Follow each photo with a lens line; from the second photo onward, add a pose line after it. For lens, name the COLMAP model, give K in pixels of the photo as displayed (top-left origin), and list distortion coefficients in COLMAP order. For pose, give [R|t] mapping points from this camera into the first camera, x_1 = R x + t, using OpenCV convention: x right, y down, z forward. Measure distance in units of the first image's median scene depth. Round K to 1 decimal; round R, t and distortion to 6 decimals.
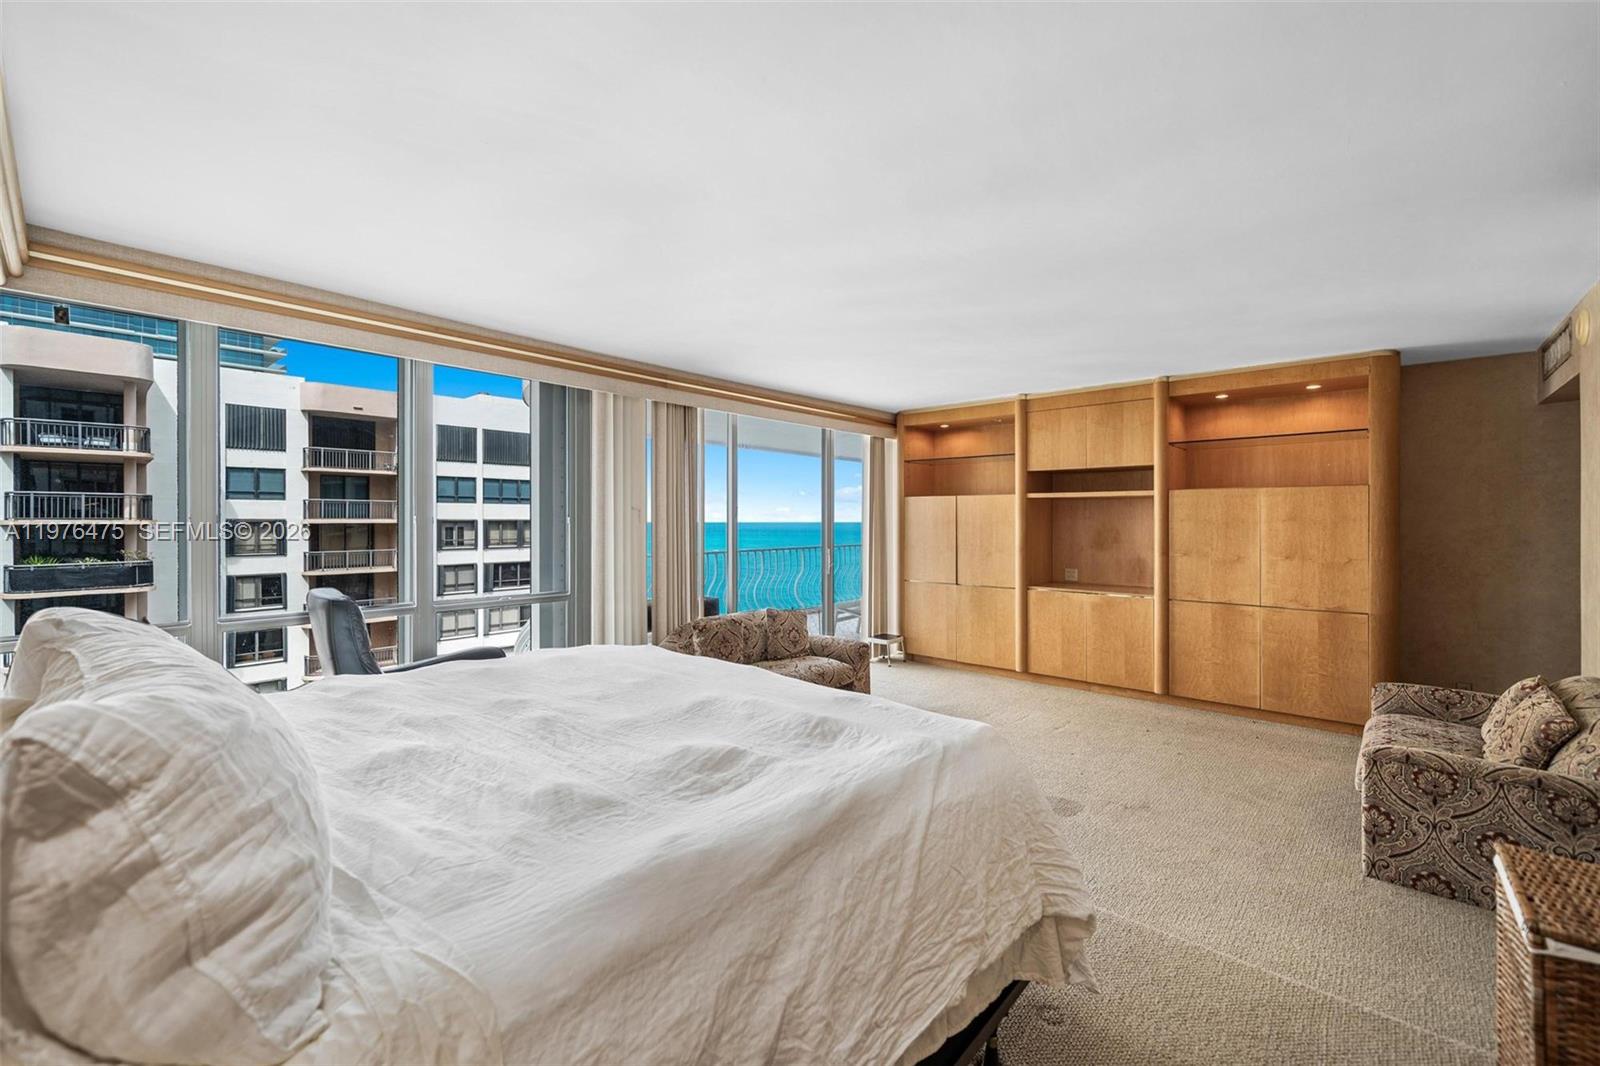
lens RADIAL K [[650.2, 0, 801.0], [0, 650.2, 525.9], [0, 0, 1]] dist [-0.000336, -0.000069]
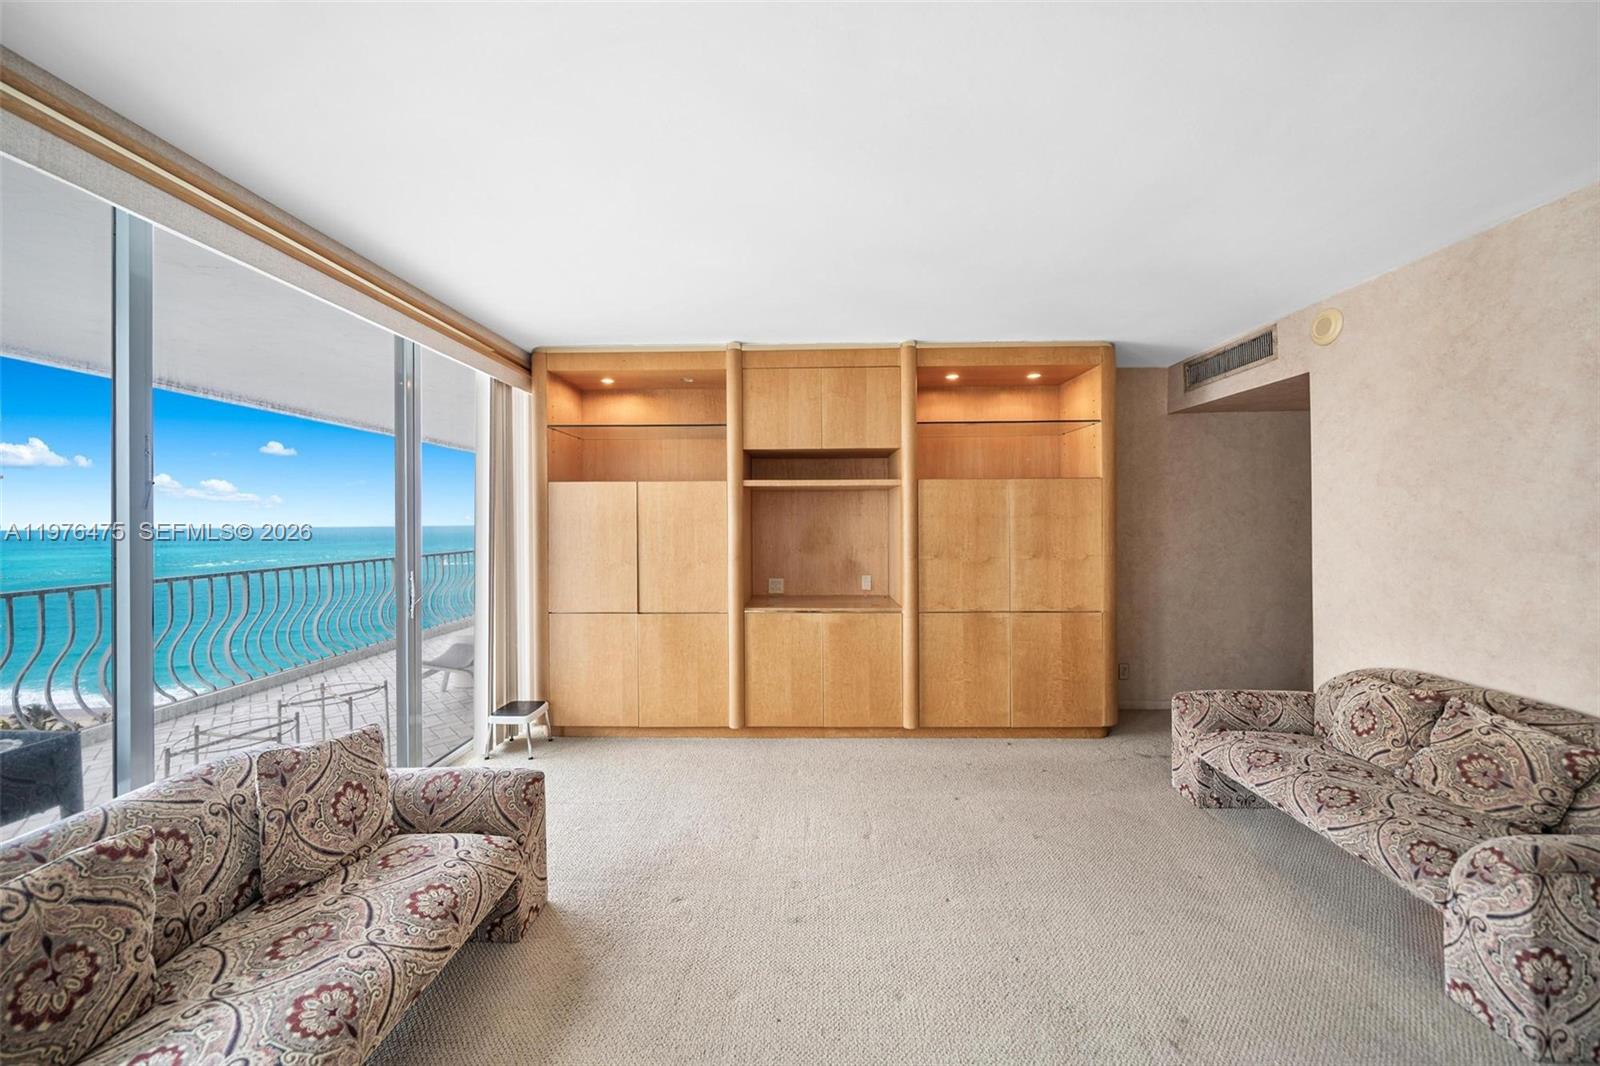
lens RADIAL K [[589.1, 0, 800.4], [0, 589.1, 518.2], [0, 0, 1]] dist [0.000479, -0.000005]
pose [[0.764743, -0.003428, 0.644326, -0.030539], [0.012967, 0.999865, -0.010070, -0.000240], [-0.644204, 0.016056, 0.764685, 0.516835]]
